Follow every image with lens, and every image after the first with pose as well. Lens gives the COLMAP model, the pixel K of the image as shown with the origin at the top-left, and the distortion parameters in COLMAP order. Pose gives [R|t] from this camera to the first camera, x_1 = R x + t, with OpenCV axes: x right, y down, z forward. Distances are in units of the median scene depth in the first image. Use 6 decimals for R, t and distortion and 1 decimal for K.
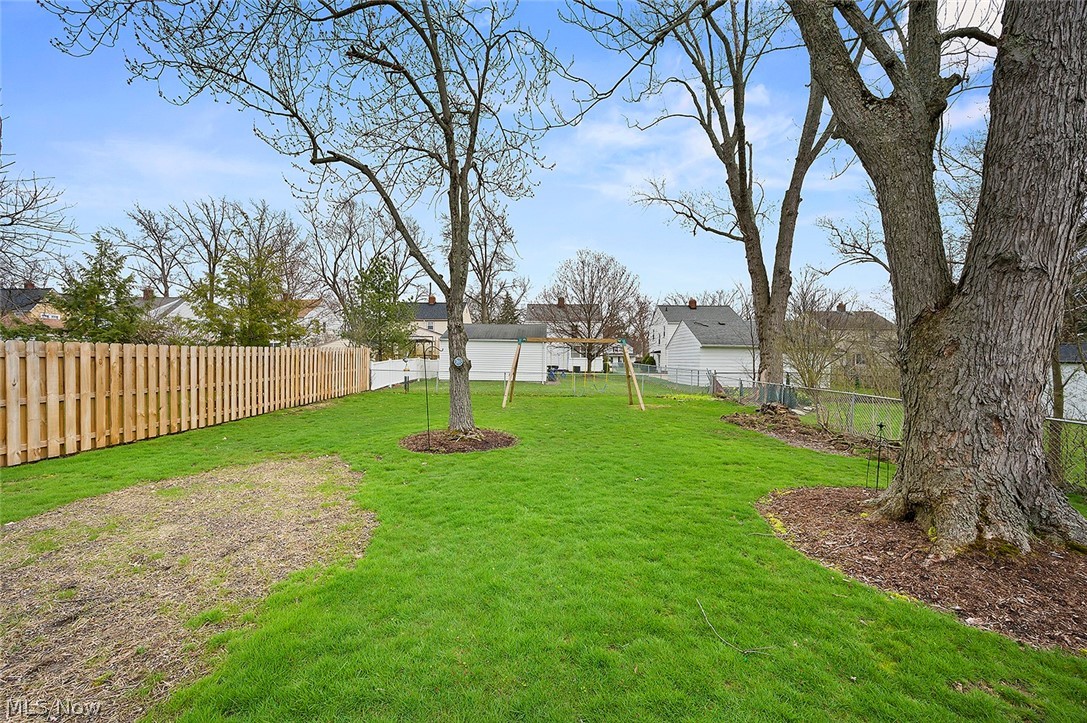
lens RADIAL K [[434.0, 0, 544.1], [0, 434.0, 362.9], [0, 0, 1]] dist [-0.002841, 0.000781]
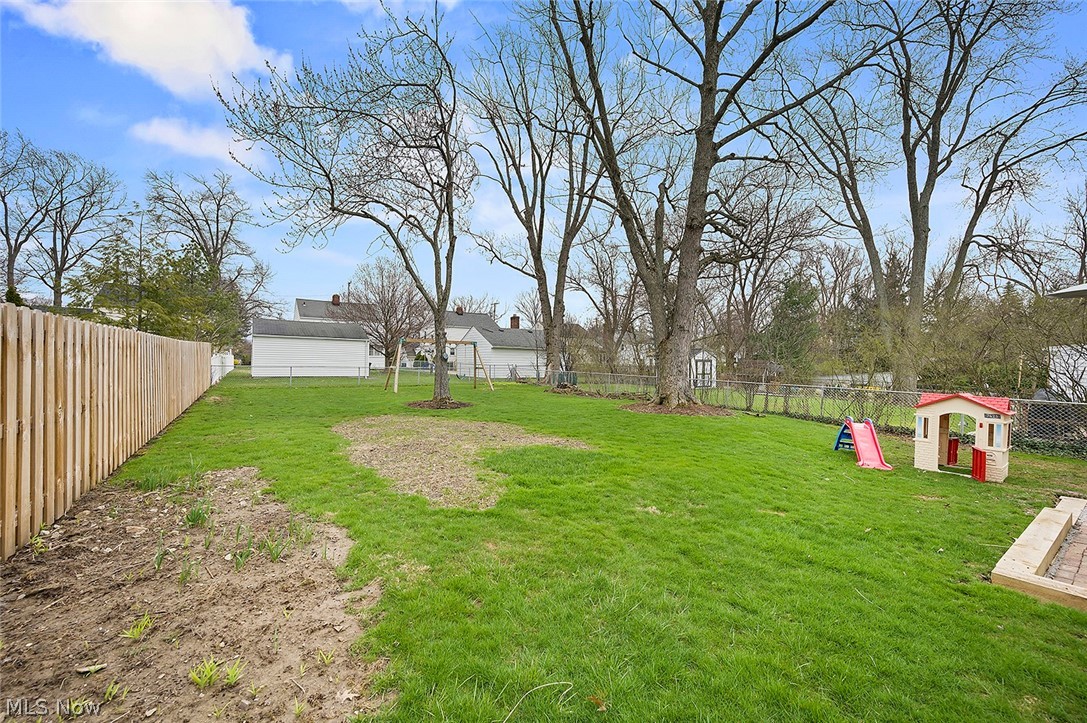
lens RADIAL K [[434.0, 0, 546.7], [0, 434.0, 363.3], [0, 0, 1]] dist [-0.002841, 0.000781]
pose [[0.819580, -0.000461, 0.572964, -0.307861], [-0.000316, 0.999999, 0.001257, 0.009134], [-0.572964, -0.001212, 0.819579, -0.210154]]
